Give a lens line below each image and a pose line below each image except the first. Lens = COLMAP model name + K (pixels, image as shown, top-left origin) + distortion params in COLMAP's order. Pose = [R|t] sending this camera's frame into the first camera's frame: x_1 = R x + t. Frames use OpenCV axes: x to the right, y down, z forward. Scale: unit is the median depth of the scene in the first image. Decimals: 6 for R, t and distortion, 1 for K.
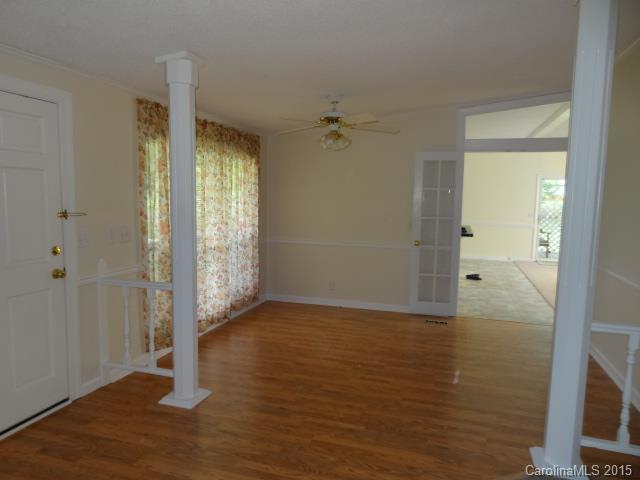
lens RADIAL K [[455.0, 0, 320.0], [0, 455.0, 240.0], [0, 0, 1]] dist [0.006149, 0.002762]
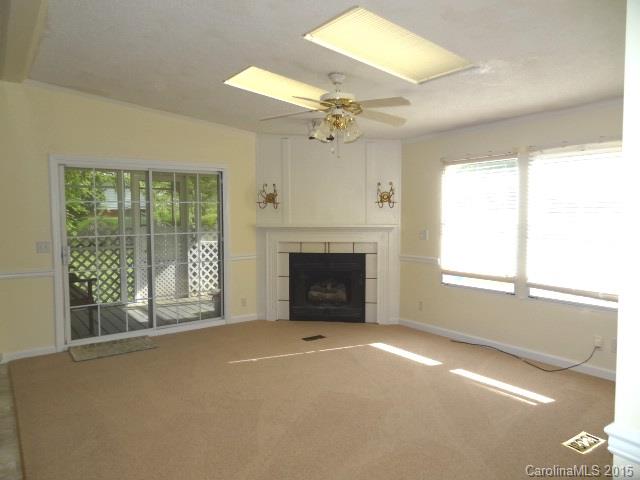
lens RADIAL K [[455.0, 0, 320.0], [0, 455.0, 240.0], [0, 0, 1]] dist [0.006149, 0.002762]
pose [[0.598496, -0.070033, 0.798059, 0.247728], [0.098958, 0.995005, 0.013103, -0.037473], [-0.794990, 0.071132, 0.602437, 0.480421]]
